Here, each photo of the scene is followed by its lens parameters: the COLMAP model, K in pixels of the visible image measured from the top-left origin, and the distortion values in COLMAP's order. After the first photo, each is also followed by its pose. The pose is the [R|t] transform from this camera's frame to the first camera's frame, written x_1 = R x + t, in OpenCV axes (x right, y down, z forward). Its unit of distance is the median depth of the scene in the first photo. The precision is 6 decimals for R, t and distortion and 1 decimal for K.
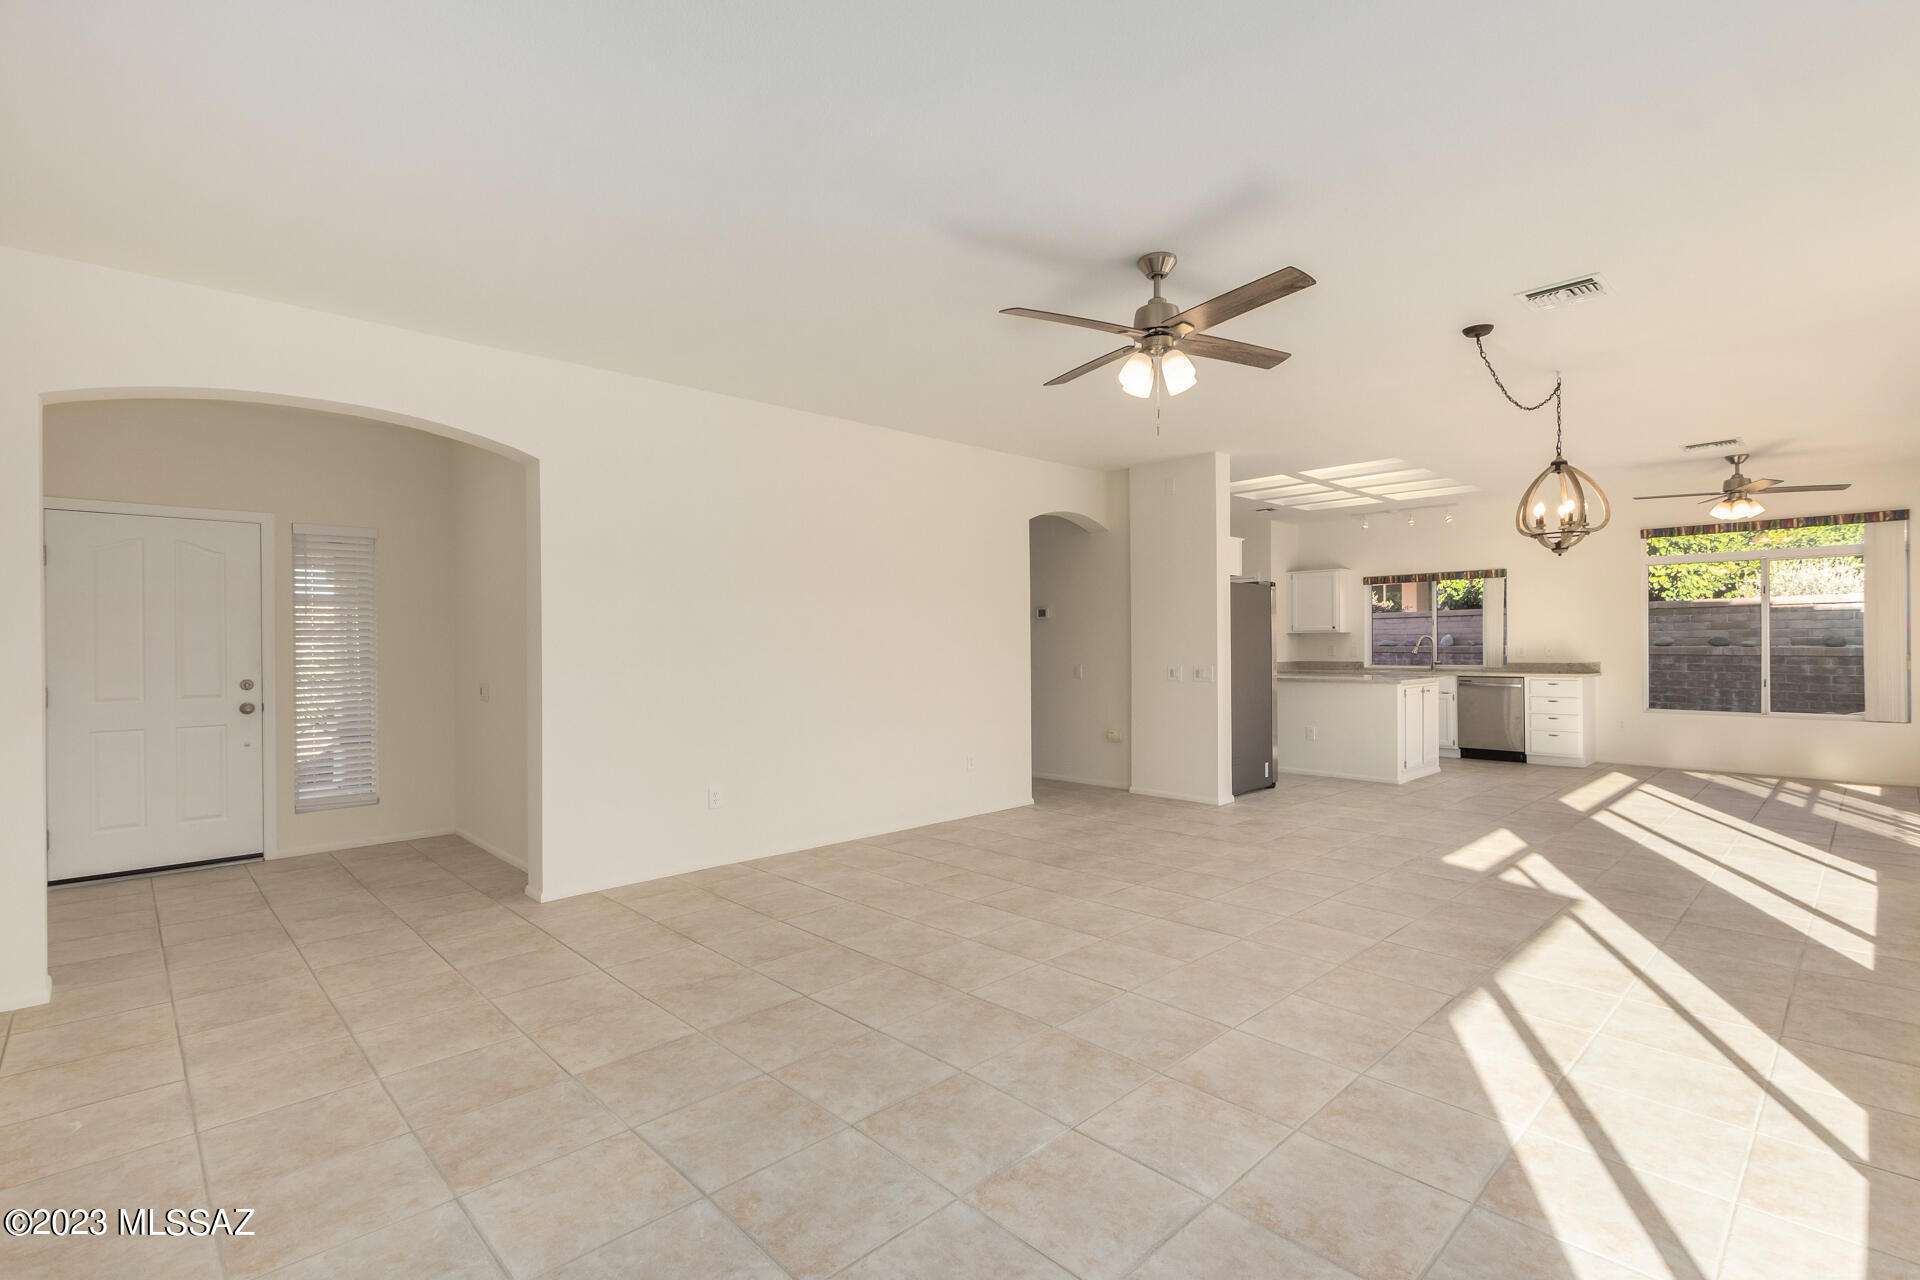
lens RADIAL K [[891.7, 0, 960.5], [0, 891.7, 648.1], [0, 0, 1]] dist [0.001174, -0.000776]
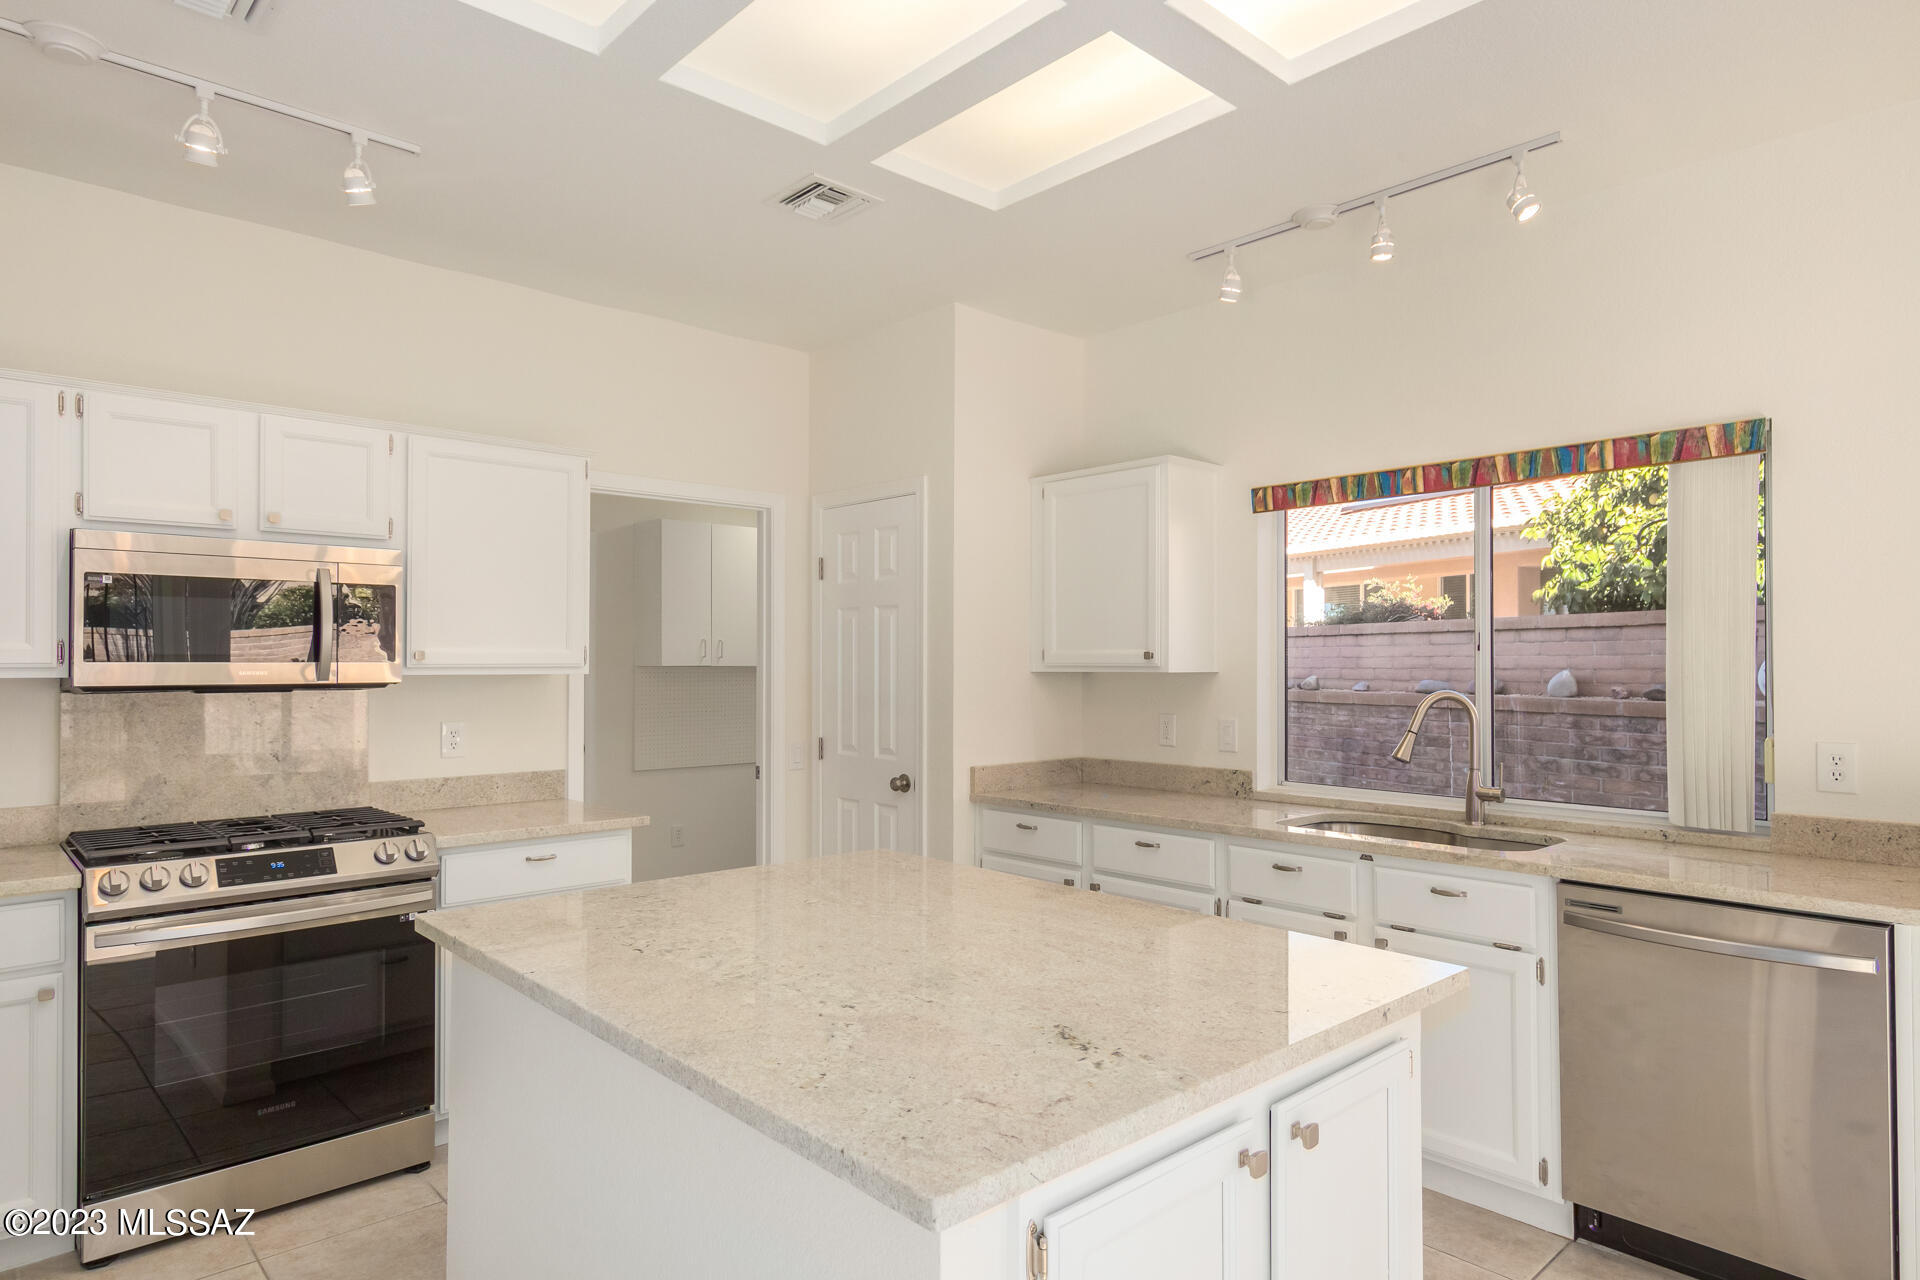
lens RADIAL K [[1088.7, 0, 958.0], [0, 1088.7, 647.2], [0, 0, 1]] dist [0.008794, 0.001059]
pose [[0.999645, 0.009739, -0.024808, 0.381072], [-0.010225, 0.999757, -0.019531, -0.018798], [0.024612, 0.019777, 0.999501, 0.665375]]
